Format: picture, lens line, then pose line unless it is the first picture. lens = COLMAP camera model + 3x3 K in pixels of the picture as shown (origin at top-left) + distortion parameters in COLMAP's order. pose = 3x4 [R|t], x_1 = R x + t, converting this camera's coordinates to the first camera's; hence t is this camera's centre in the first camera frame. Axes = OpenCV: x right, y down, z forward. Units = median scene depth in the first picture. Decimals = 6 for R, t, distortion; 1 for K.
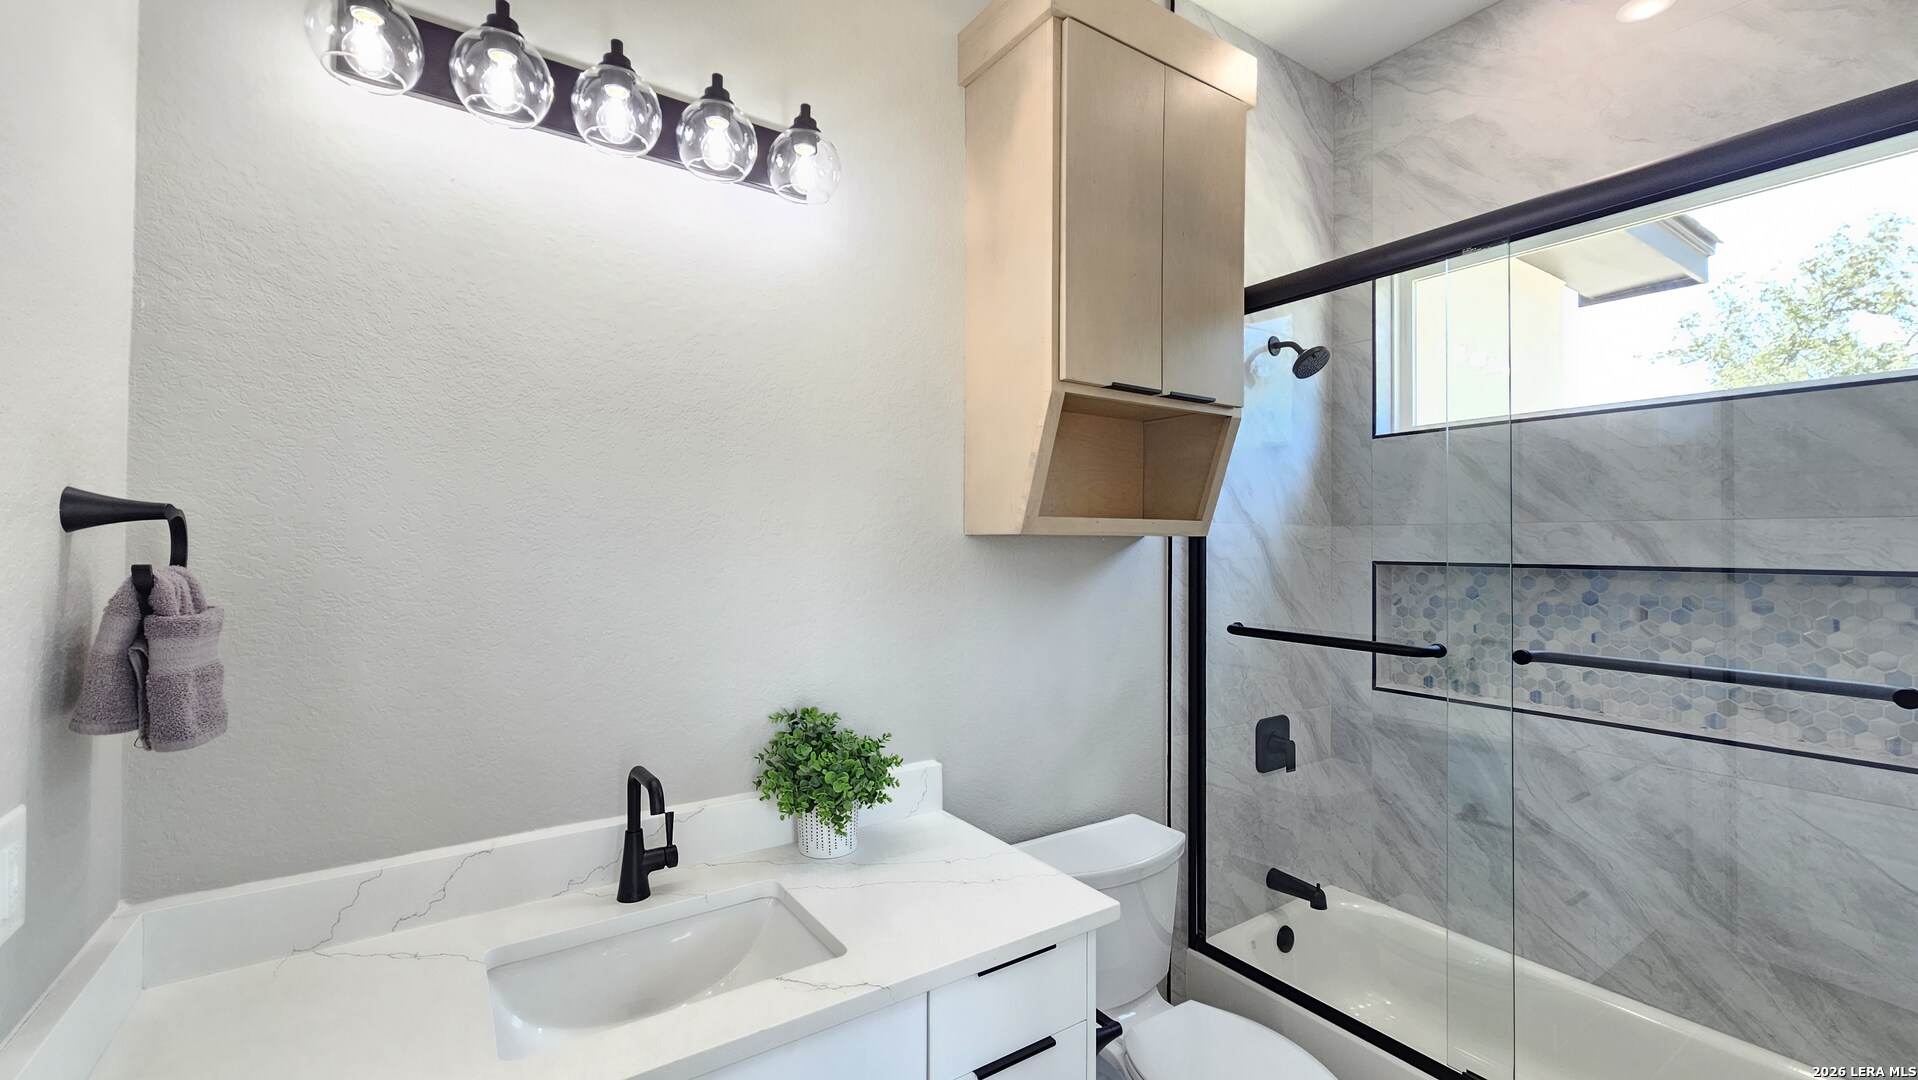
lens RADIAL K [[787.9, 0, 947.1], [0, 787.9, 532.8], [0, 0, 1]] dist [0.006786, 0.000341]
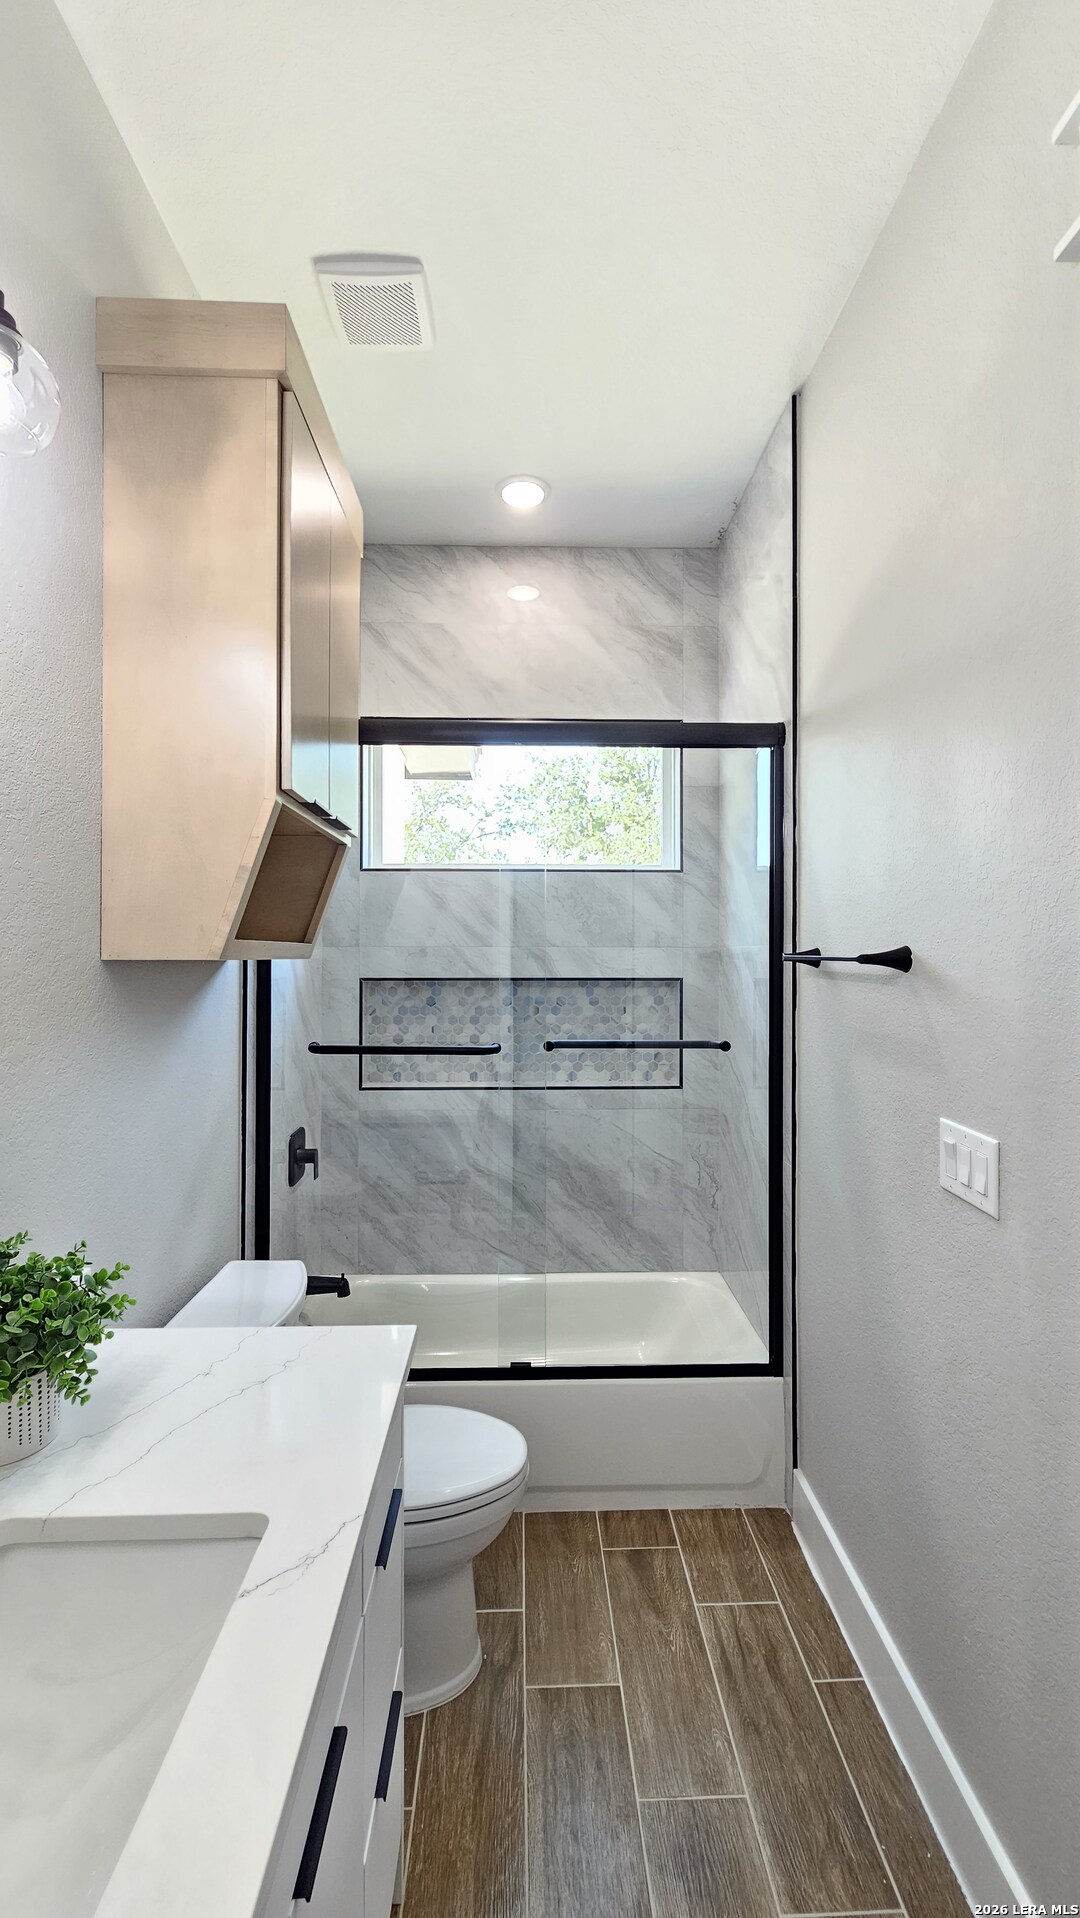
lens RADIAL K [[787.9, 0, 535.9], [0, 787.9, 947.3], [0, 0, 1]] dist [0.006786, 0.000341]
pose [[0.545159, 0.006827, 0.838305, -0.314957], [-0.009499, 0.999953, -0.001966, -0.009950], [-0.838279, -0.006891, 0.545199, 0.185145]]
